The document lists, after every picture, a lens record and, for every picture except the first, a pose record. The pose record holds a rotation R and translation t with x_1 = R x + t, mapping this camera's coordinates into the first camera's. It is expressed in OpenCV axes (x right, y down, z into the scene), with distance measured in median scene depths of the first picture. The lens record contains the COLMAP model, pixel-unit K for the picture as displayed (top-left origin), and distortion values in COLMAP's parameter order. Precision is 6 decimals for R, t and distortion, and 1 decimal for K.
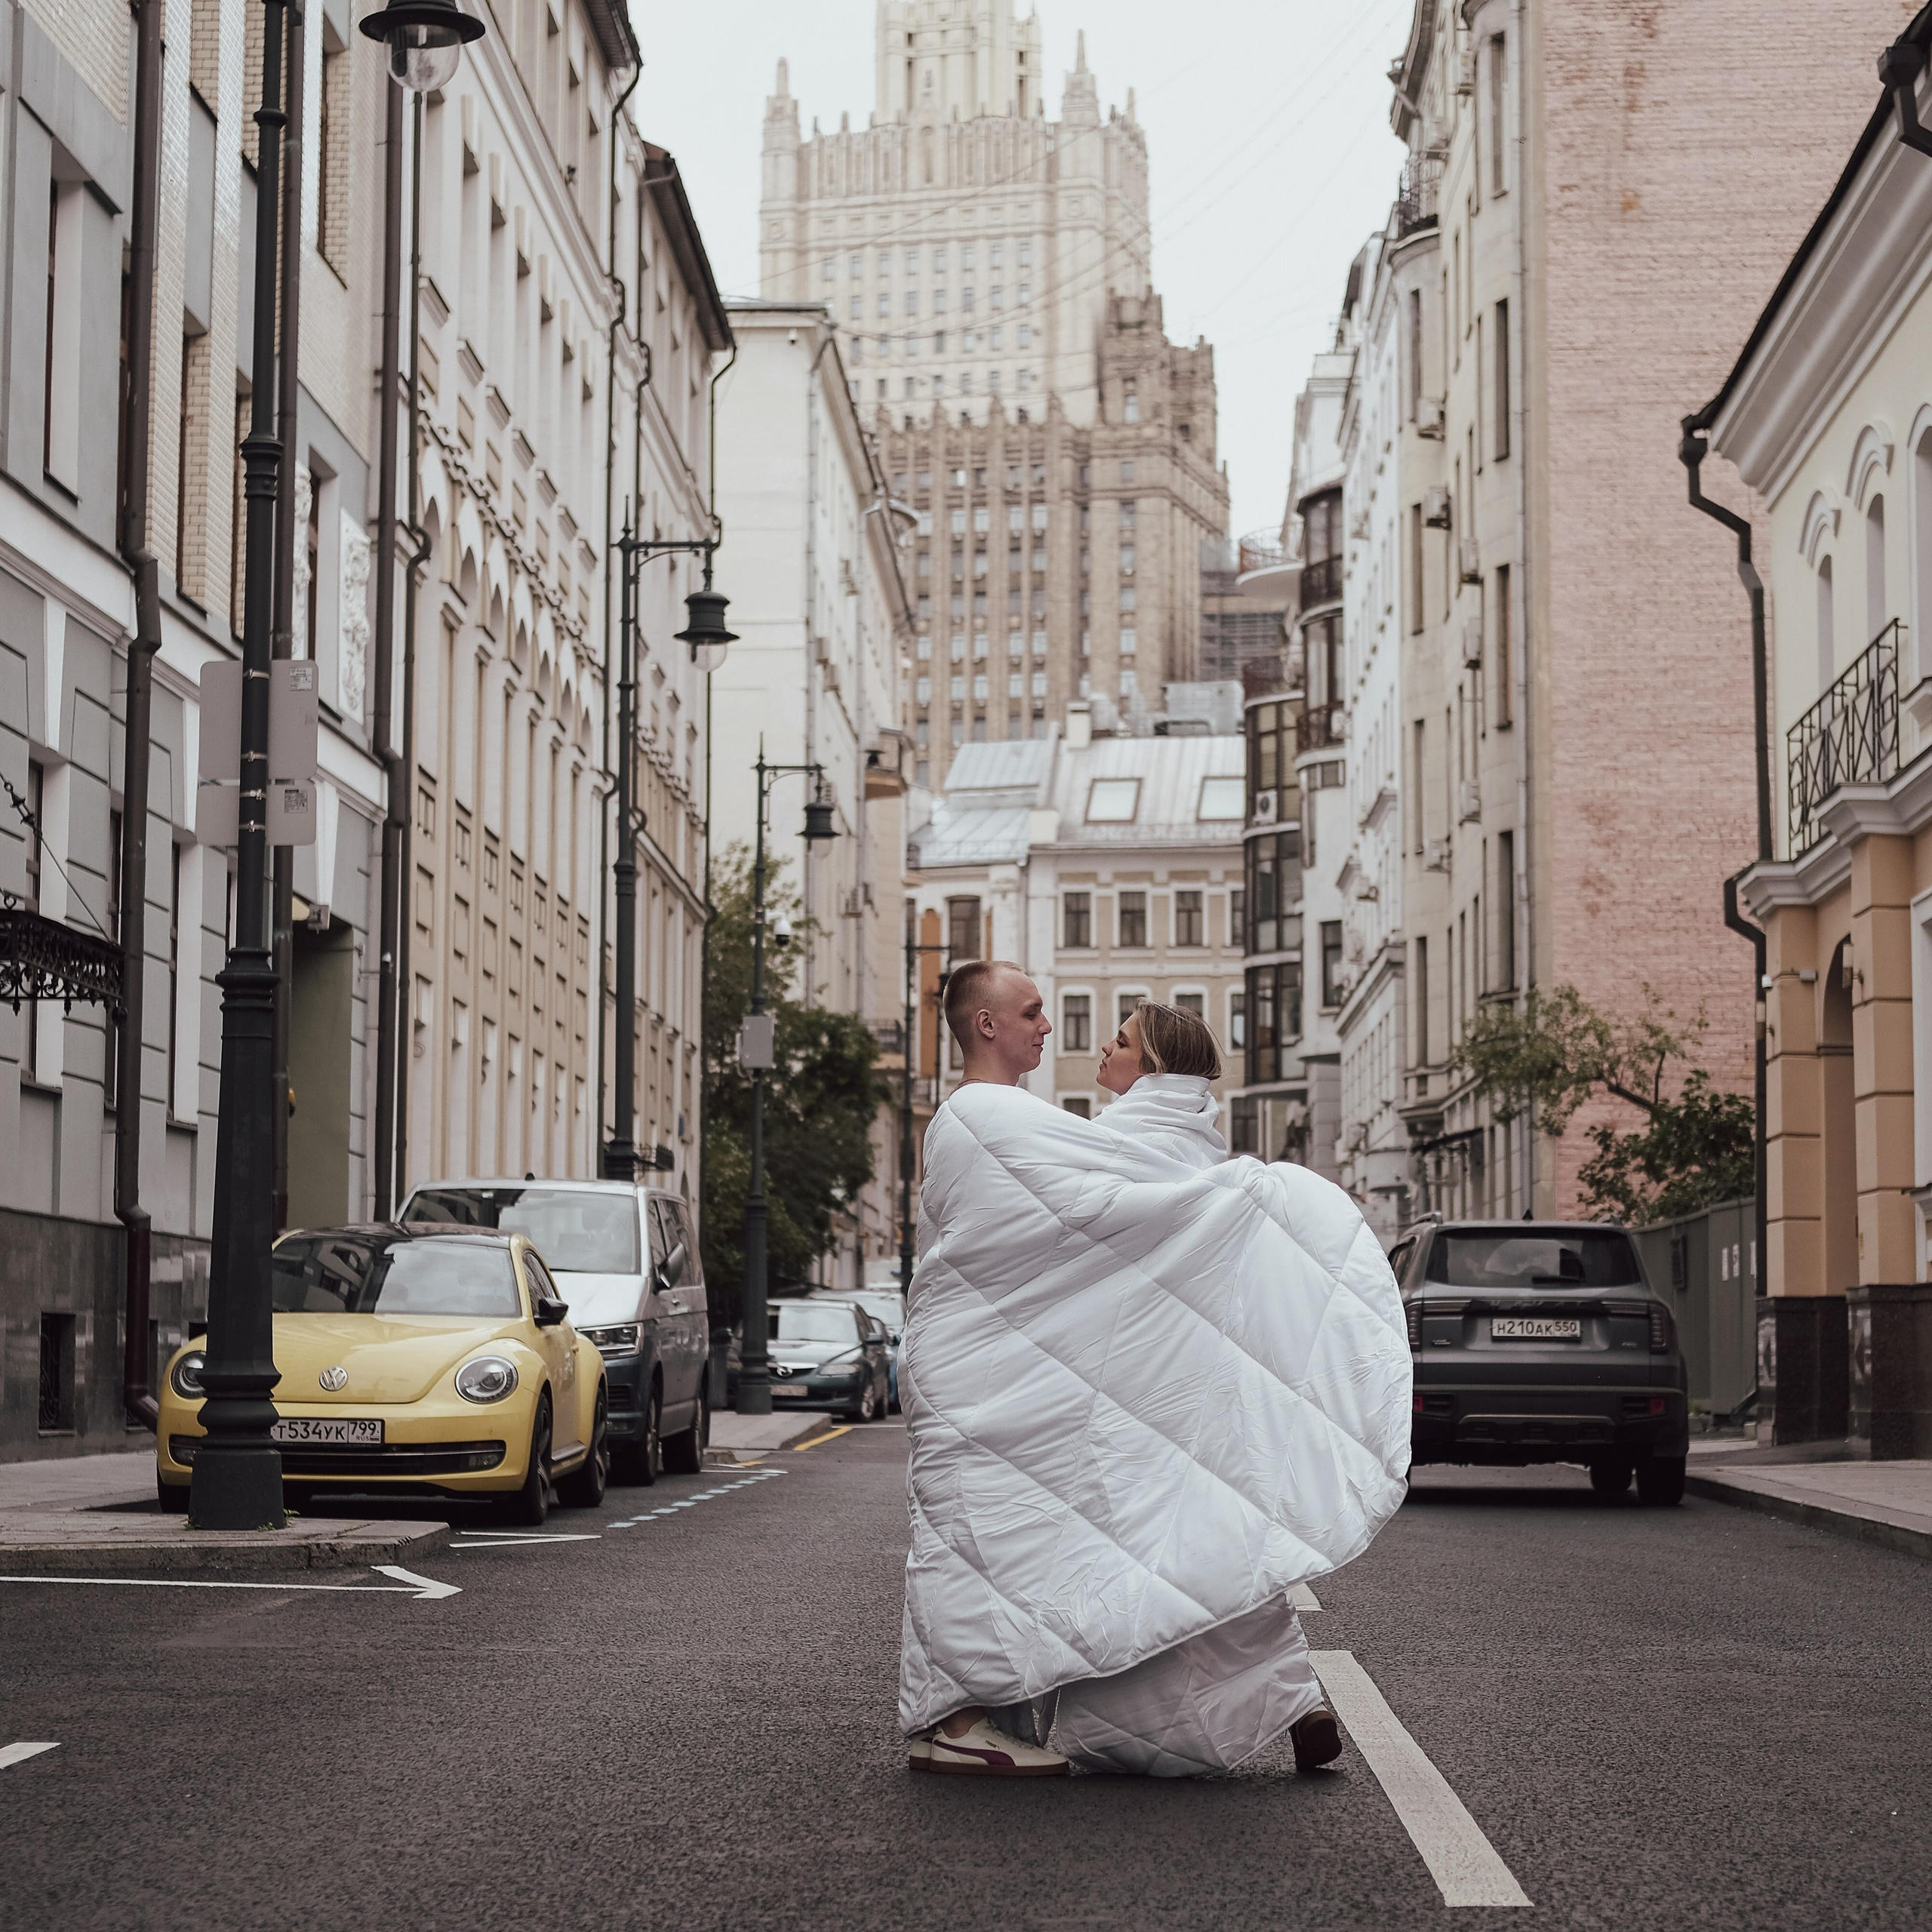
lens RADIAL K [[4462.6, 0, 960.7], [0, 4462.6, 866.8], [0, 0, 1]] dist [-0.042252, 1.029302]
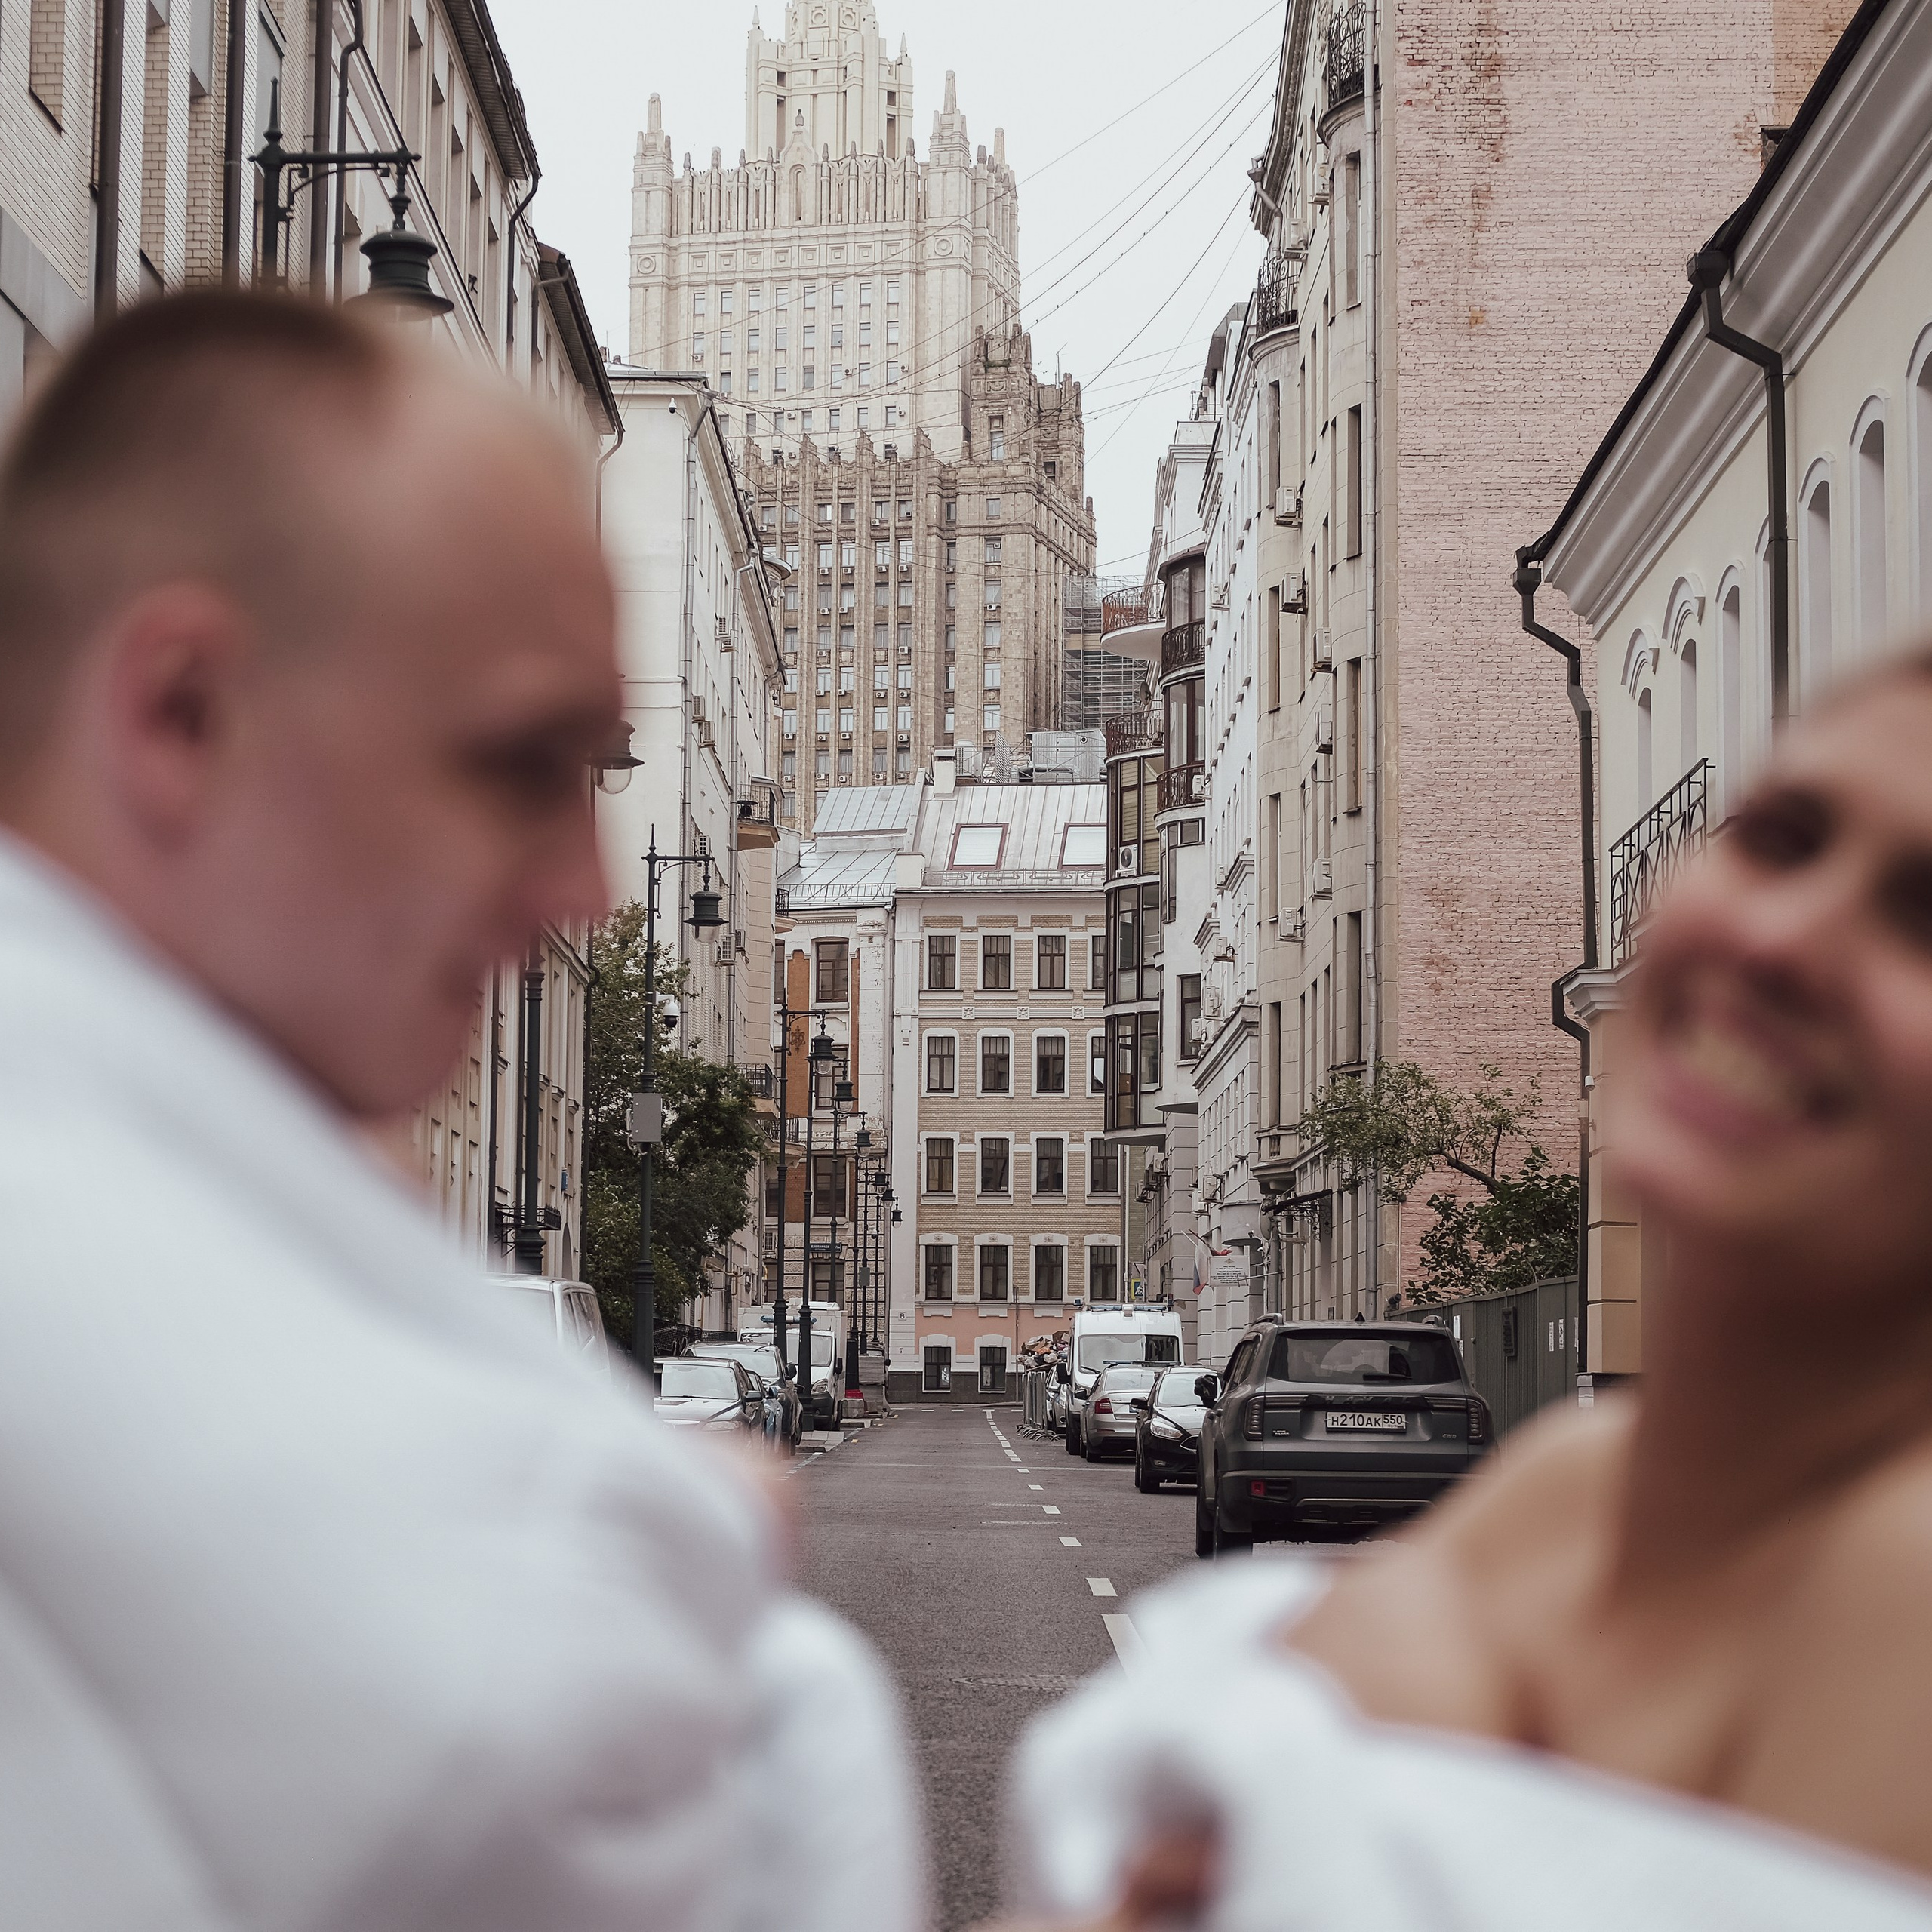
lens RADIAL K [[4440.1, 0, 957.8], [0, 4440.1, 875.0], [0, 0, 1]] dist [-0.099389, 2.771962]
pose [[0.999509, 0.008398, 0.030201, -0.002602], [-0.008280, 0.999958, -0.004028, -0.009446], [-0.030233, 0.003776, 0.999536, -0.035813]]
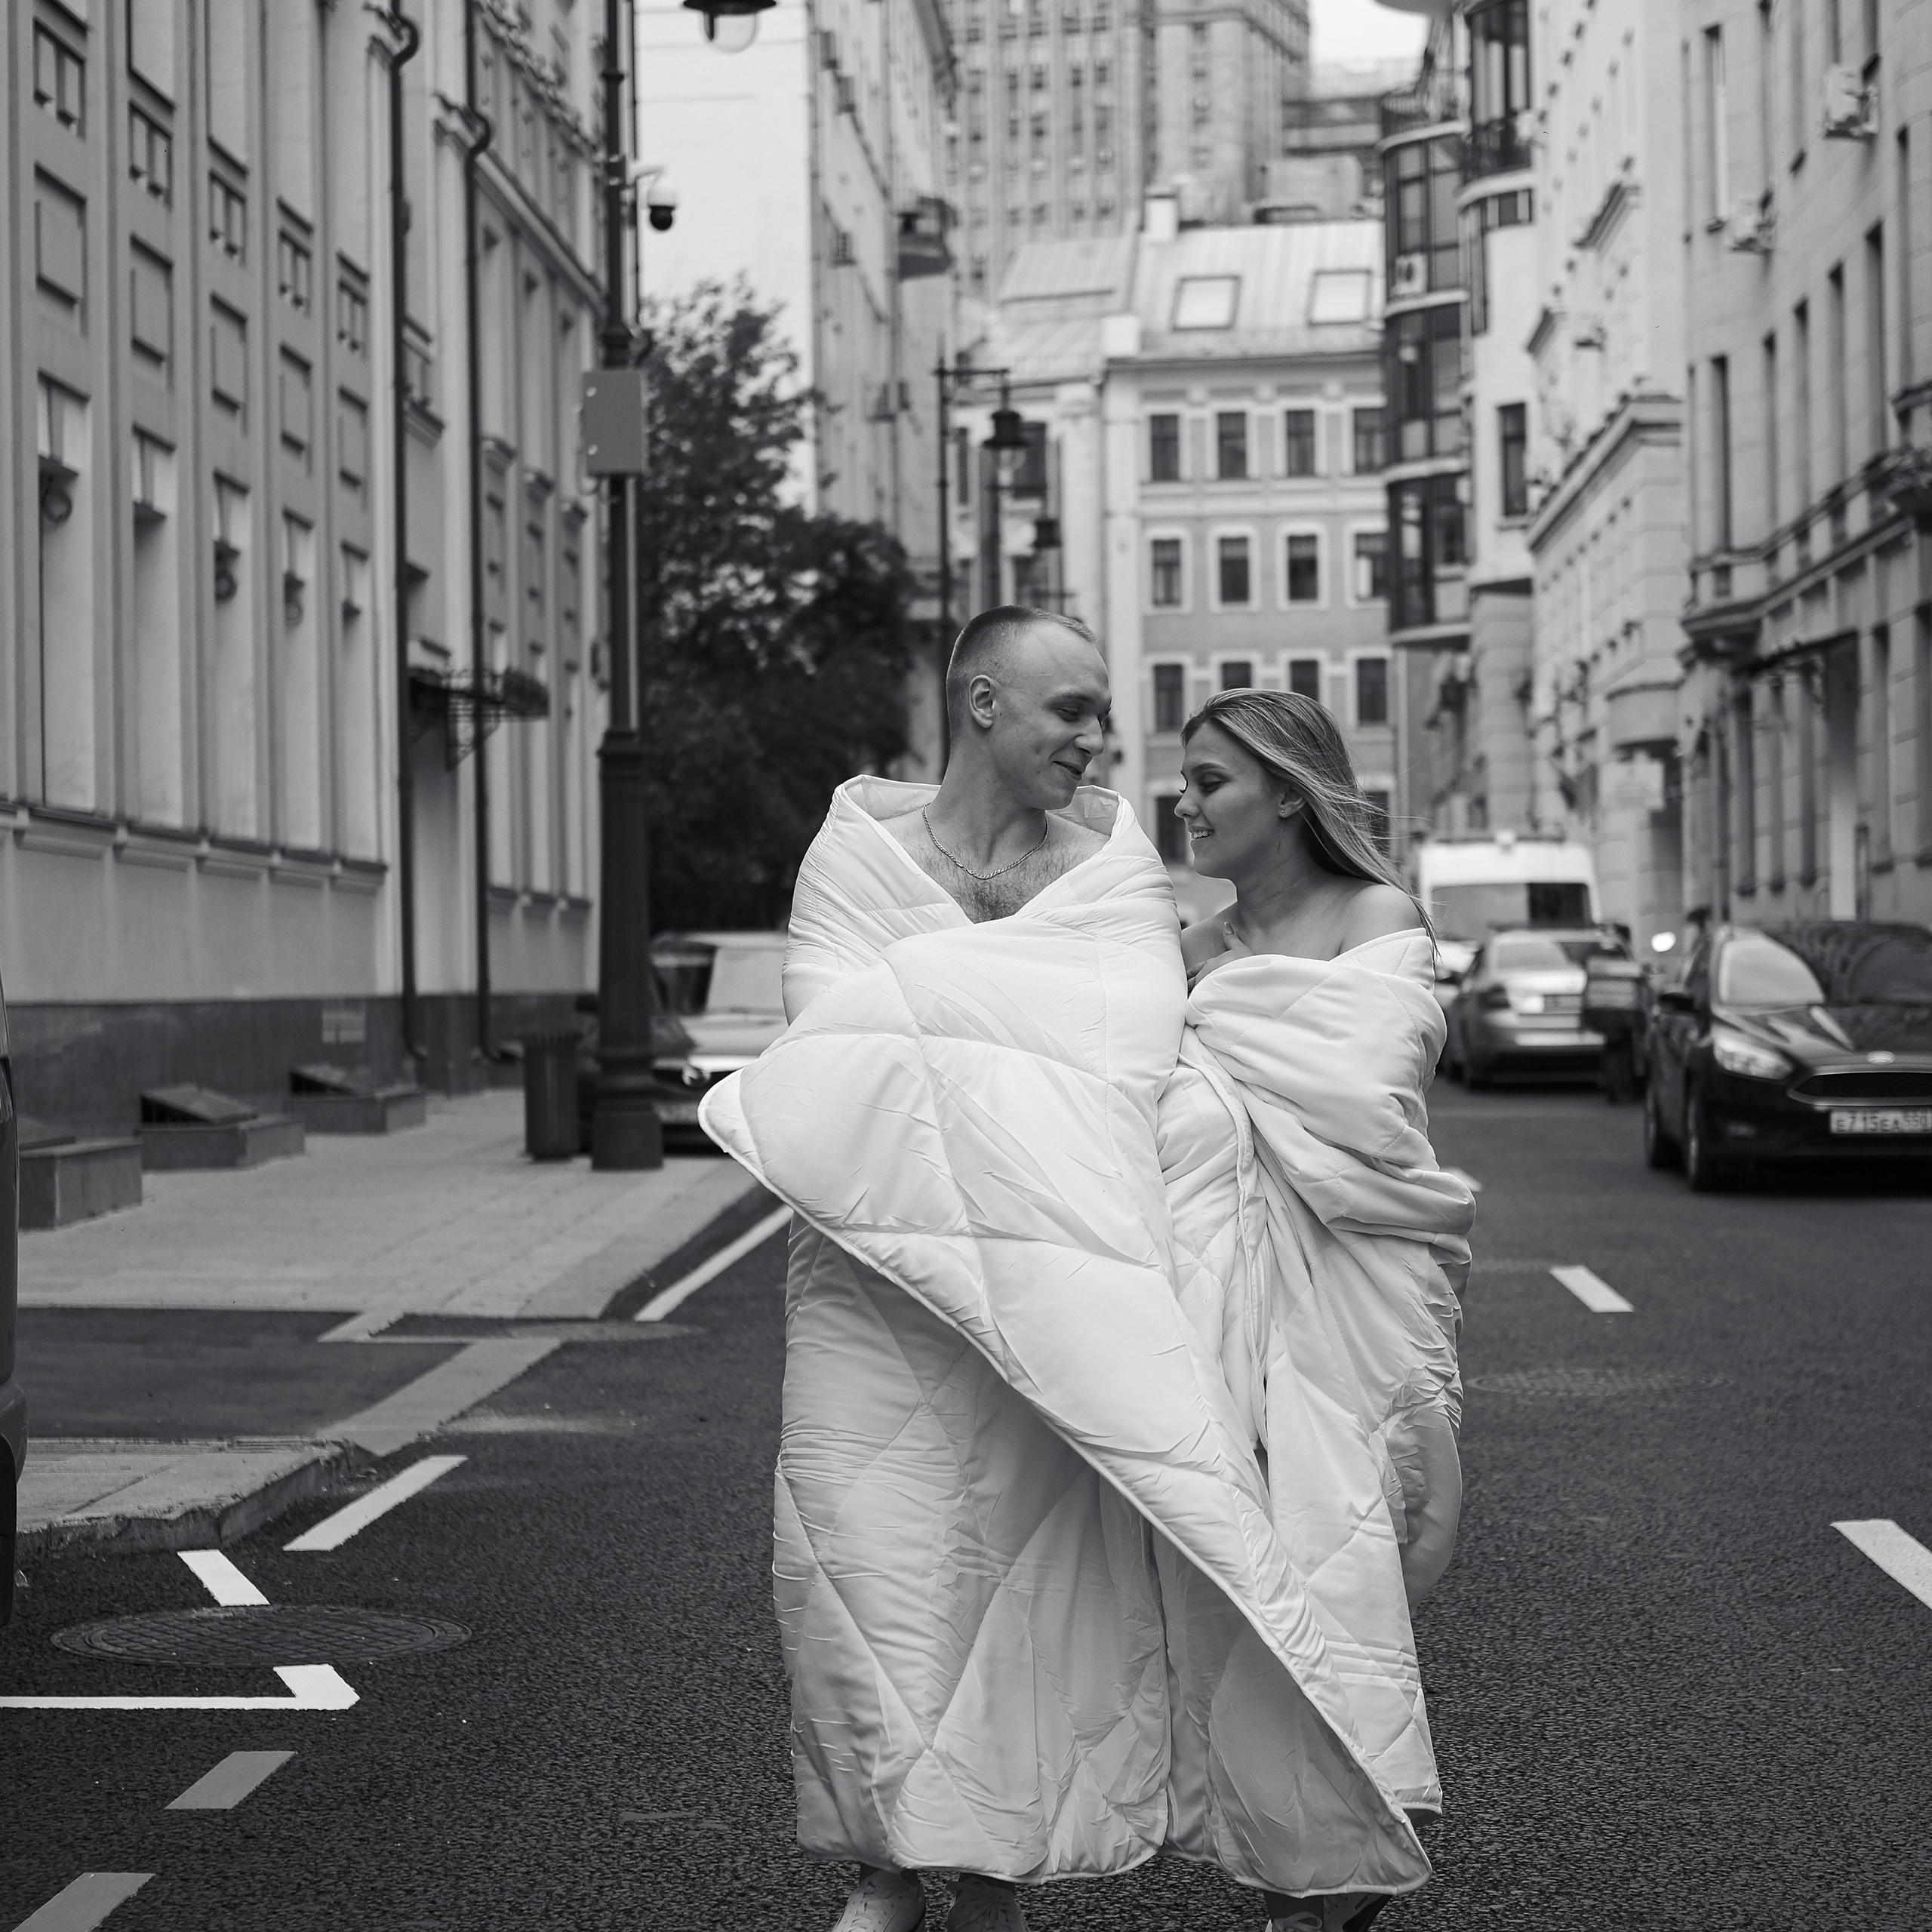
lens RADIAL K [[4607.9, 0, 966.0], [0, 4607.9, 966.0], [0, 0, 1]] dist [-0.007496, 0.880970]
pose [[0.999672, -0.020783, -0.014935, -0.000099], [0.022301, 0.993689, 0.109935, 0.027826], [0.012556, -0.110232, 0.993827, 0.308675]]
